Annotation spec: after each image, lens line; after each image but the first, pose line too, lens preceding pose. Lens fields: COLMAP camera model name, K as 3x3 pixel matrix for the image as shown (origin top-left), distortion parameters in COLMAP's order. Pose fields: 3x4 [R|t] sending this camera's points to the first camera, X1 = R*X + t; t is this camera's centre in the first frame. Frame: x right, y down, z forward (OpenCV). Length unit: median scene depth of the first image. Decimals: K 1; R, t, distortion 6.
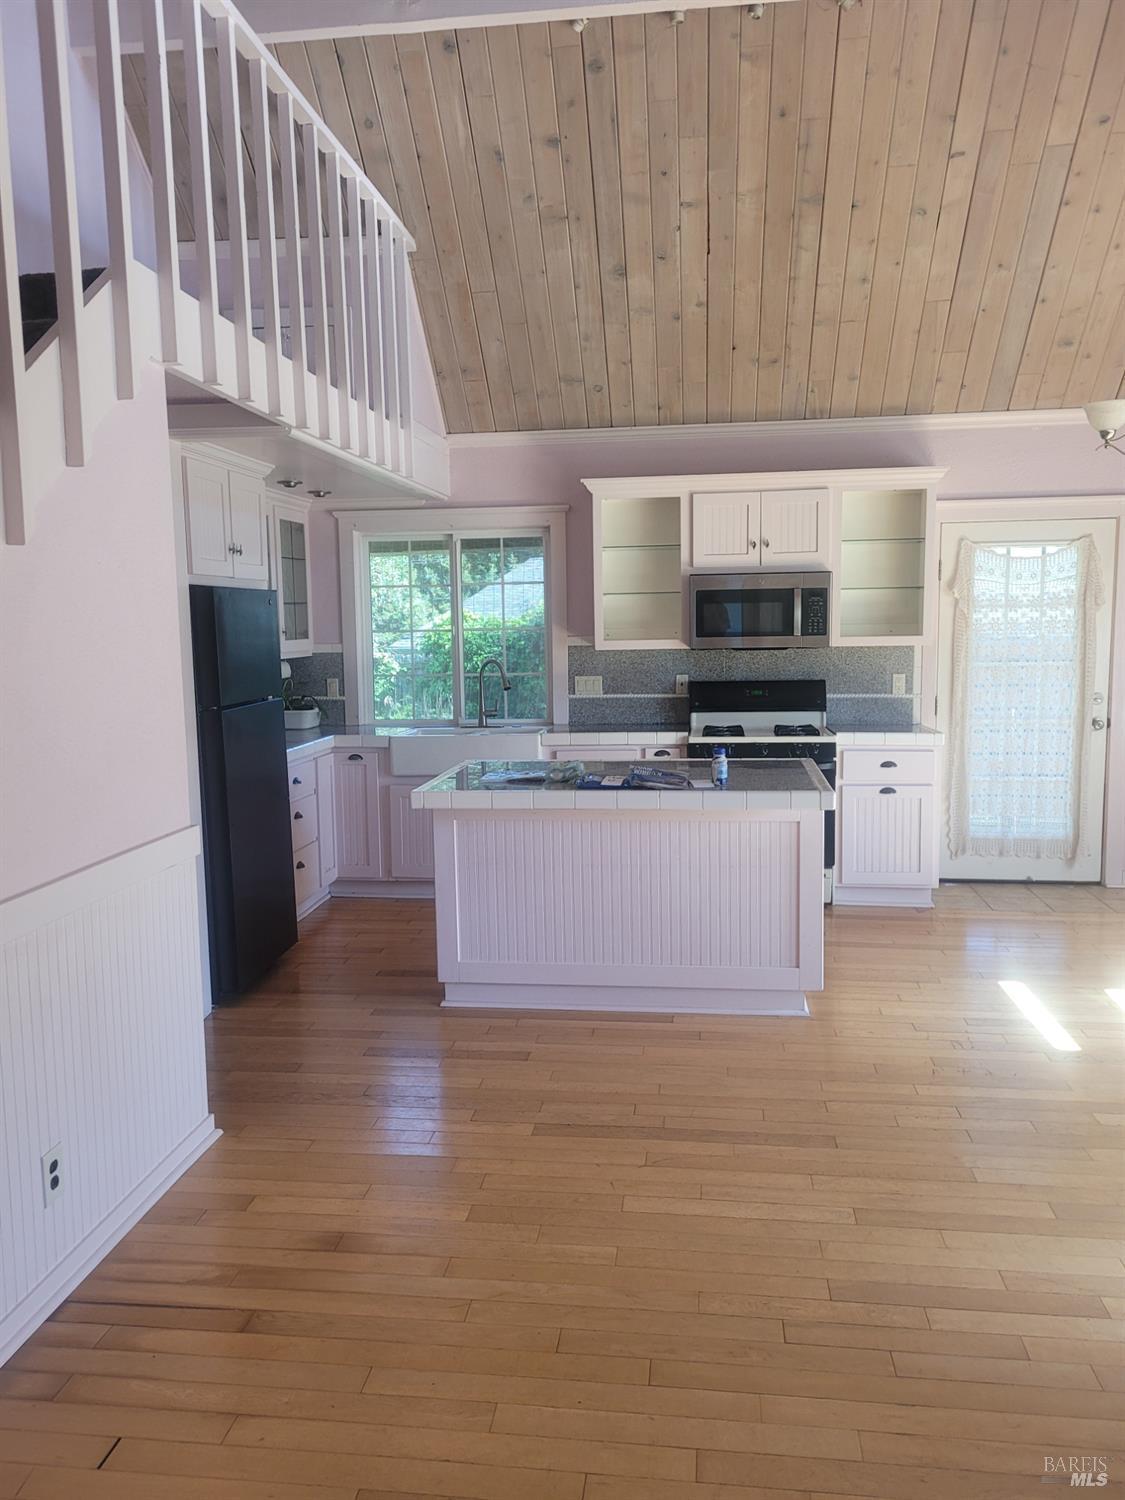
lens RADIAL K [[1142.2, 0, 562.7], [0, 1142.2, 751.2], [0, 0, 1]] dist [0.045918, -0.021170]
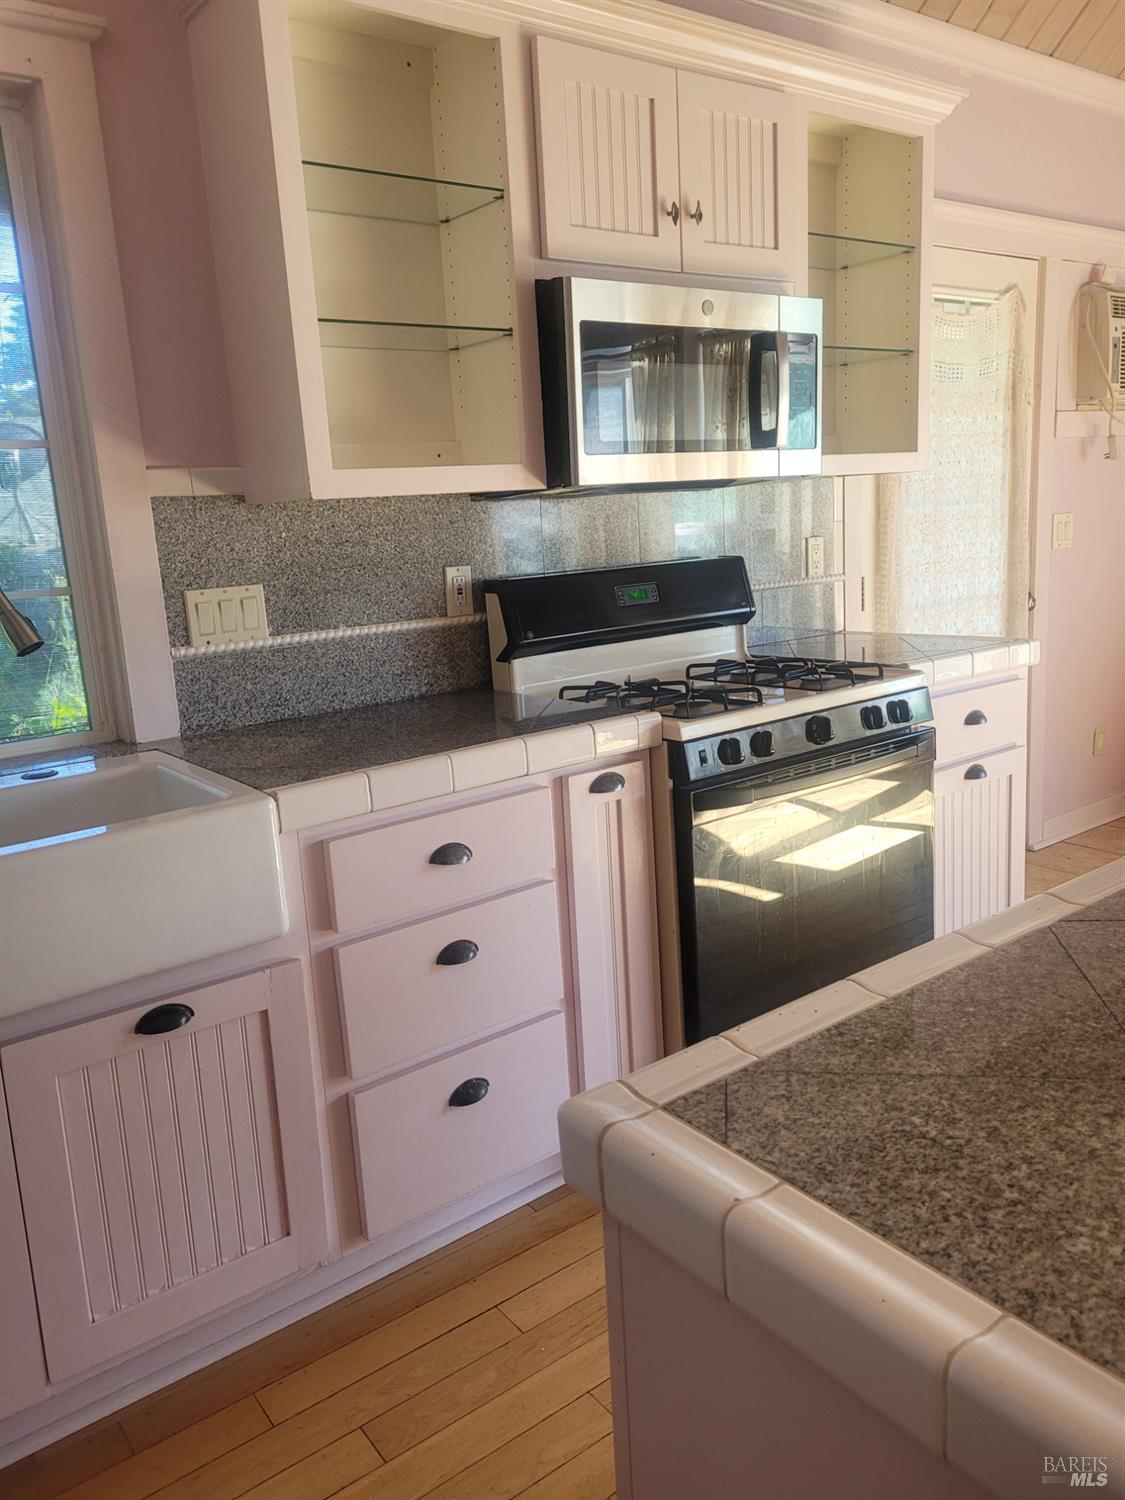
lens RADIAL K [[1142.2, 0, 565.1], [0, 1142.2, 745.7], [0, 0, 1]] dist [0.045918, -0.021170]
pose [[0.710144, -0.166566, 0.684070, -0.148884], [0.119927, 0.986030, 0.115593, -0.047131], [-0.693768, -0.000049, 0.720199, 0.692155]]
